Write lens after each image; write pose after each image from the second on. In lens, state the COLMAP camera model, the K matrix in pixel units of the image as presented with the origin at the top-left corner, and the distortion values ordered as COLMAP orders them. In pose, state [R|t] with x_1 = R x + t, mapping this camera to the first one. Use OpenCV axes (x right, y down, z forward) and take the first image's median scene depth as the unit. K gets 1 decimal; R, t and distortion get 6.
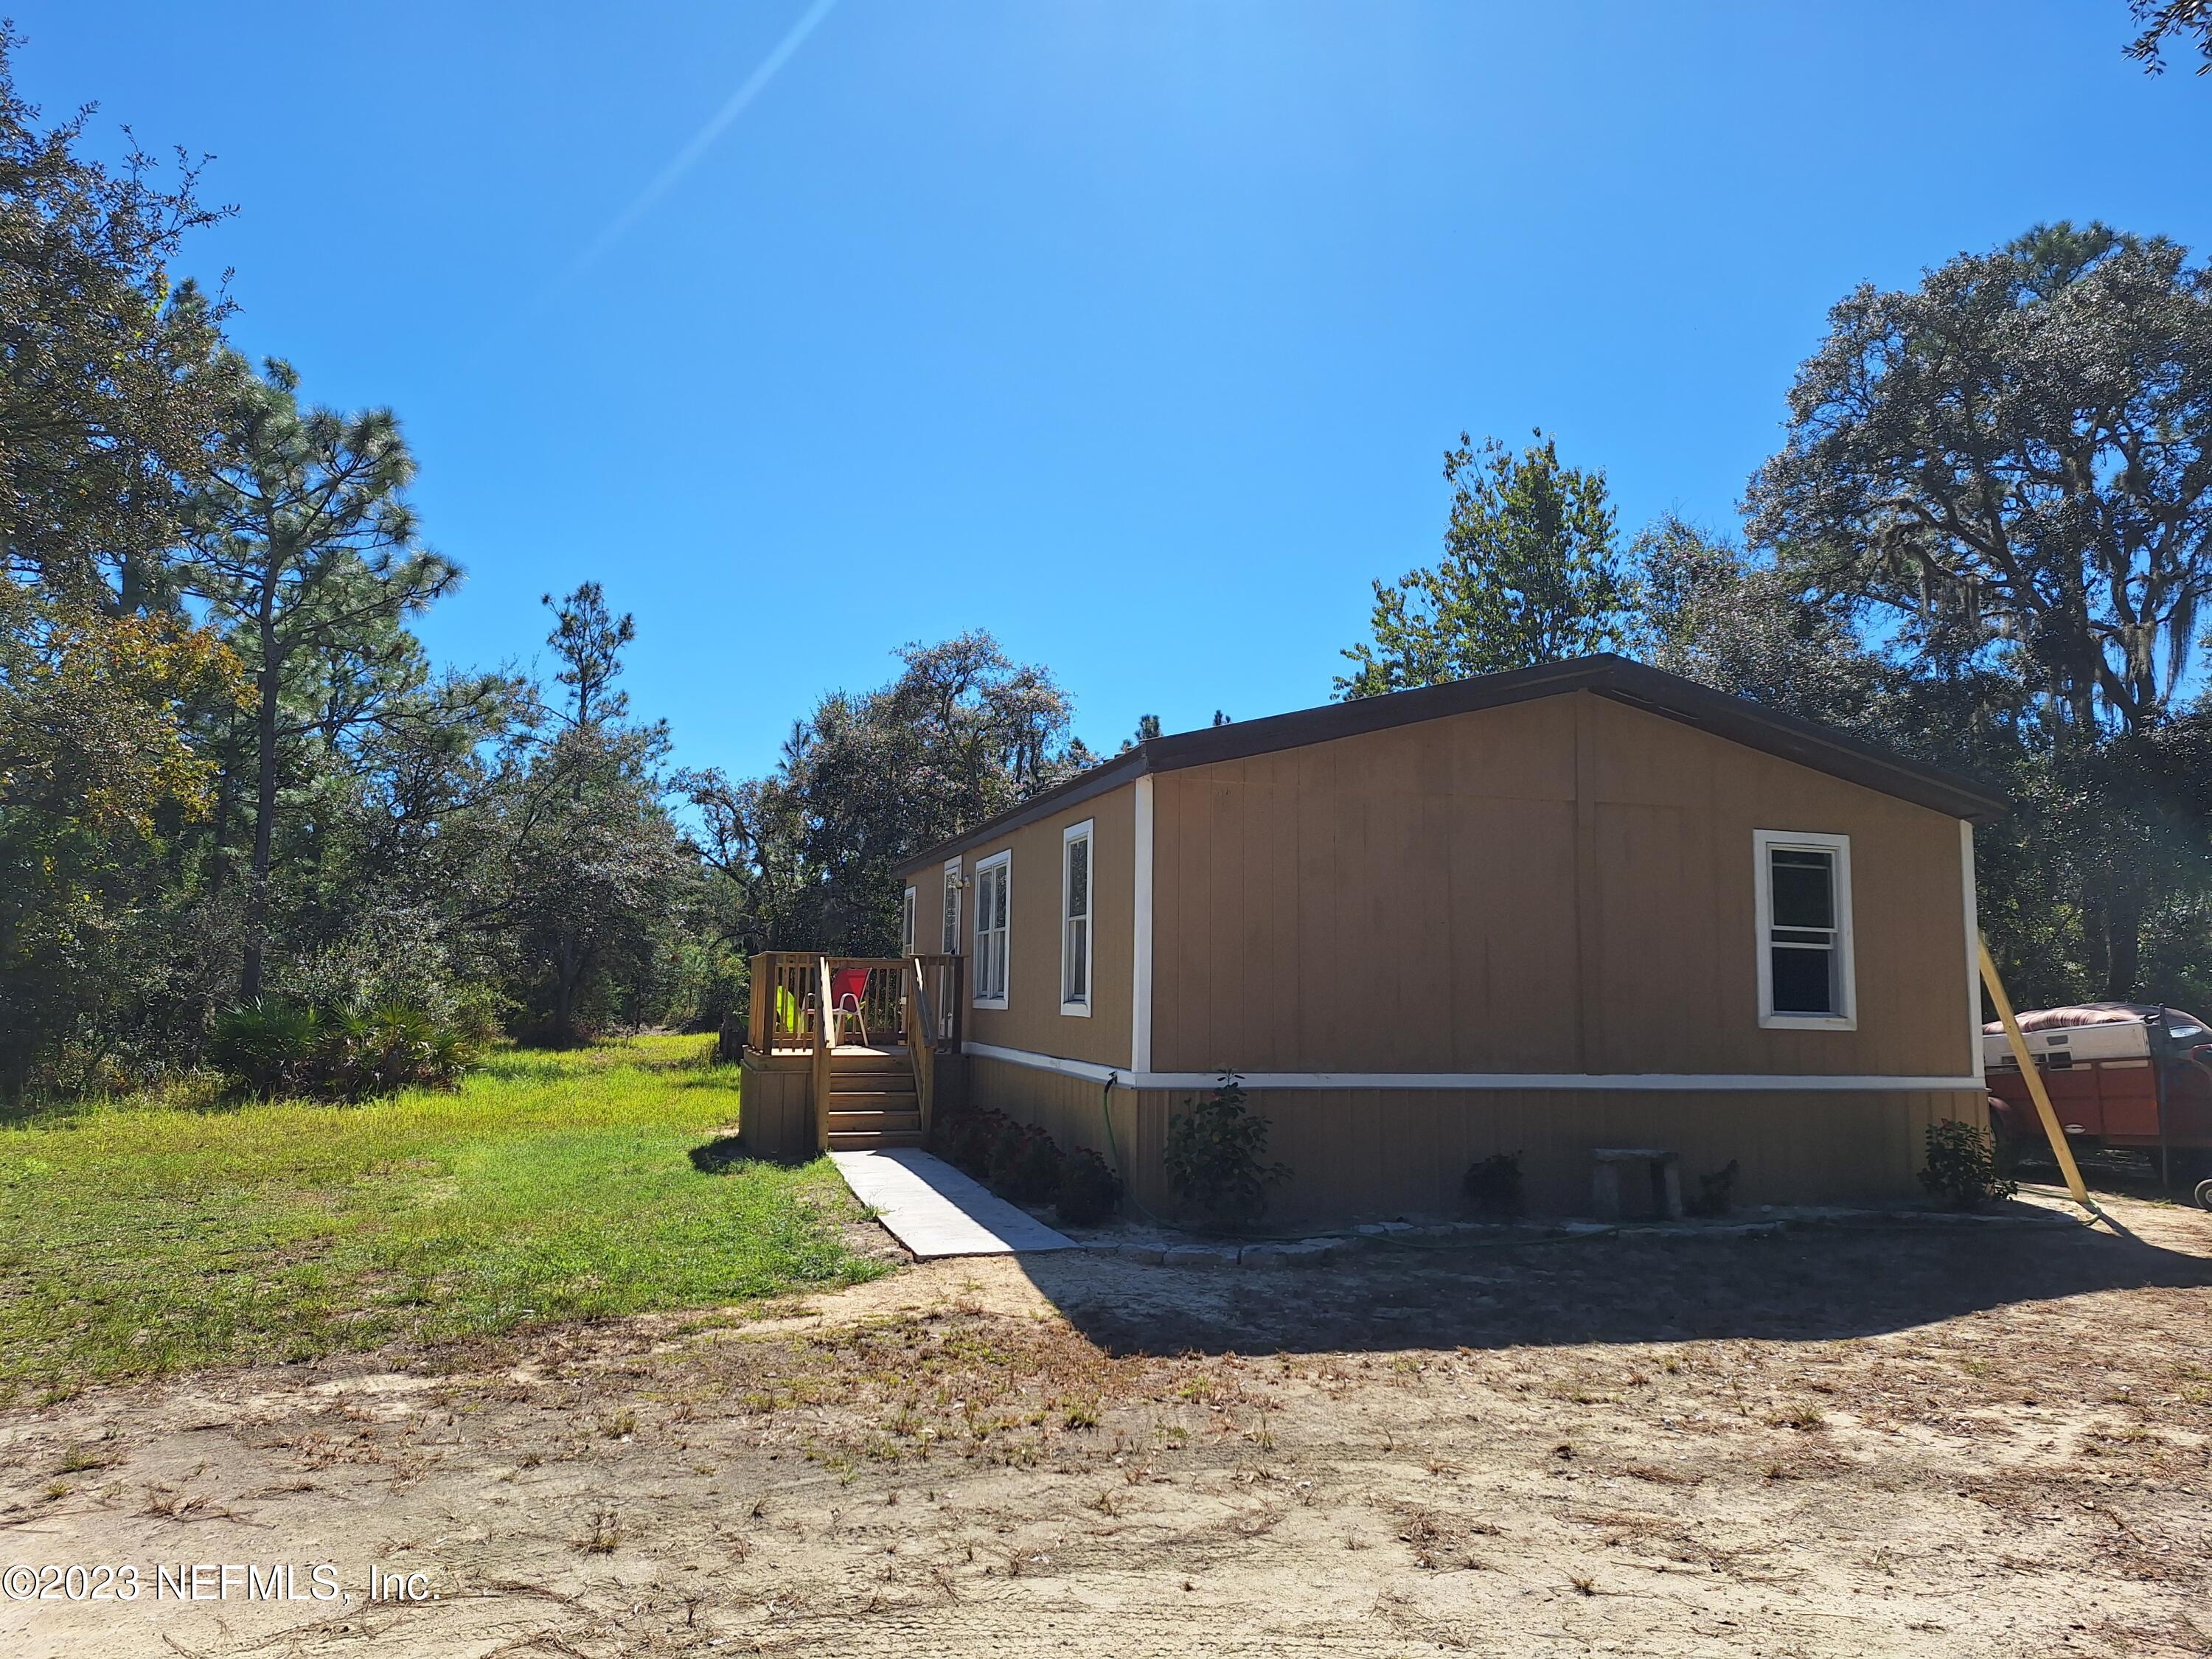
lens RADIAL K [[1485.4, 0, 1109.6], [0, 1485.4, 842.5], [0, 0, 1]] dist [0.152992, -0.125950]
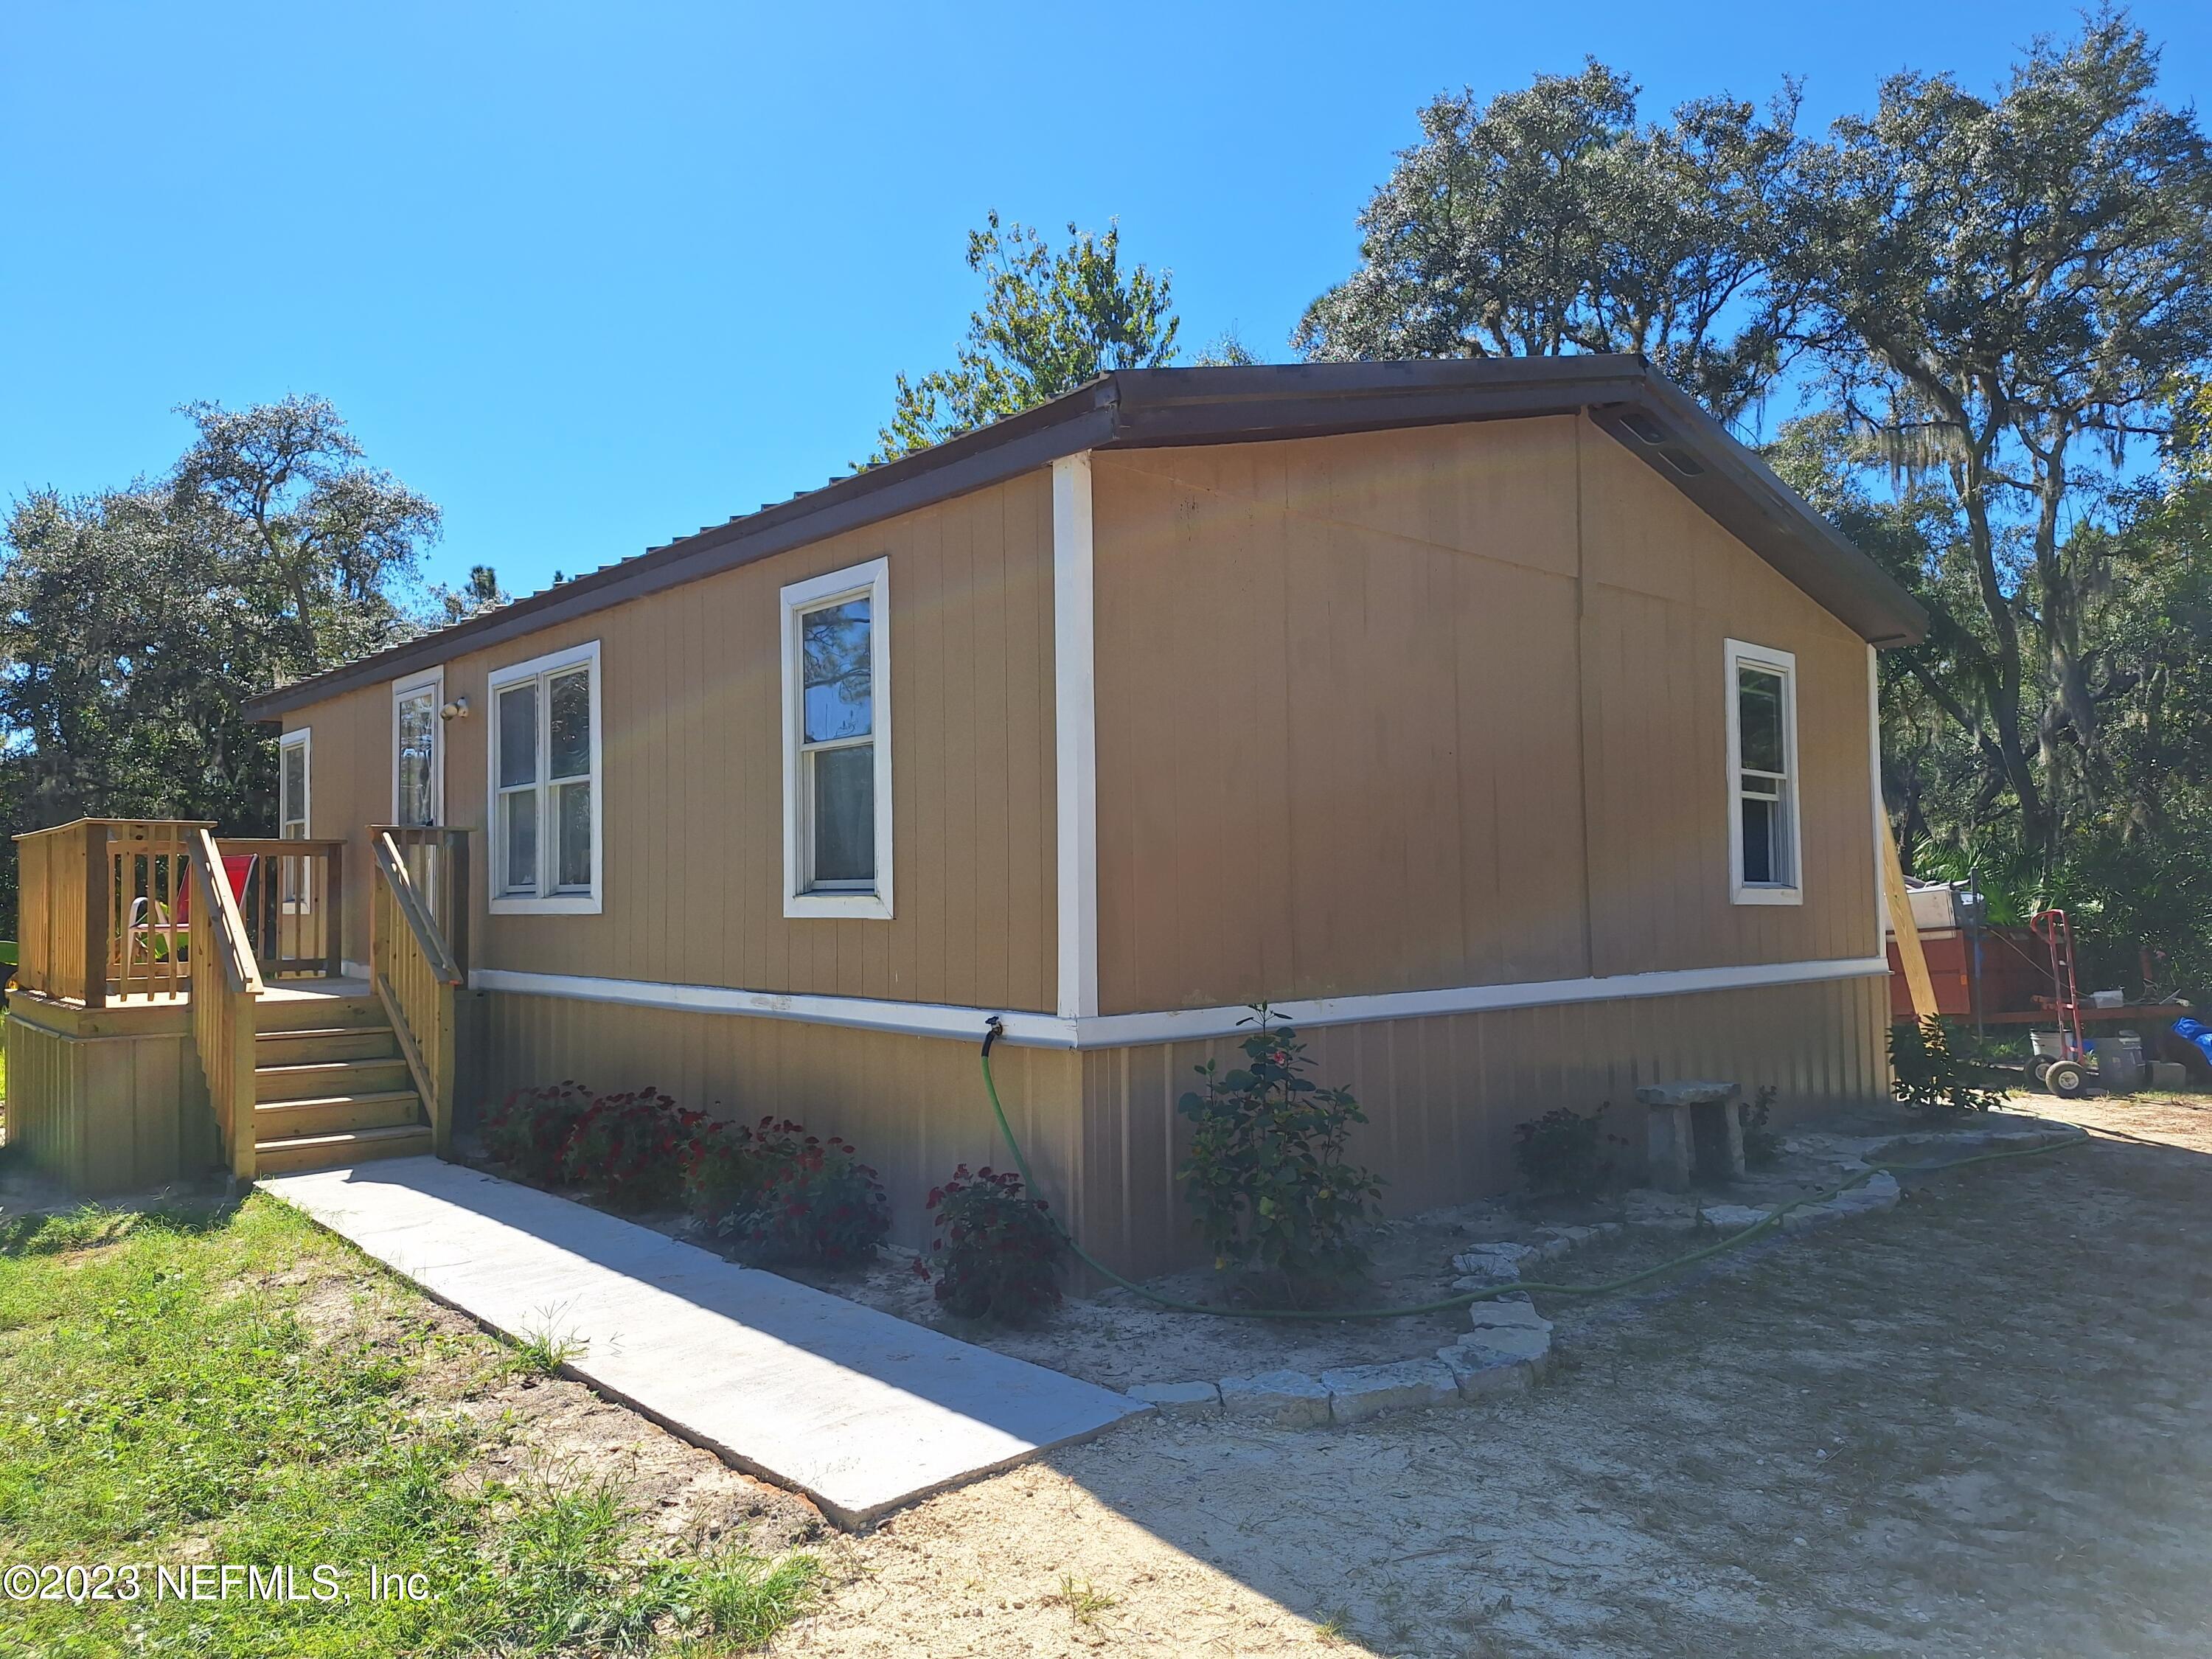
lens RADIAL K [[1564.0, 0, 1106.0], [0, 1564.0, 829.5], [0, 0, 1]] dist [0.082551, -0.072243]
pose [[0.912455, -0.002808, 0.409168, -0.133388], [-0.021384, 0.998283, 0.054538, 0.039045], [-0.408618, -0.058513, 0.910828, 0.336541]]
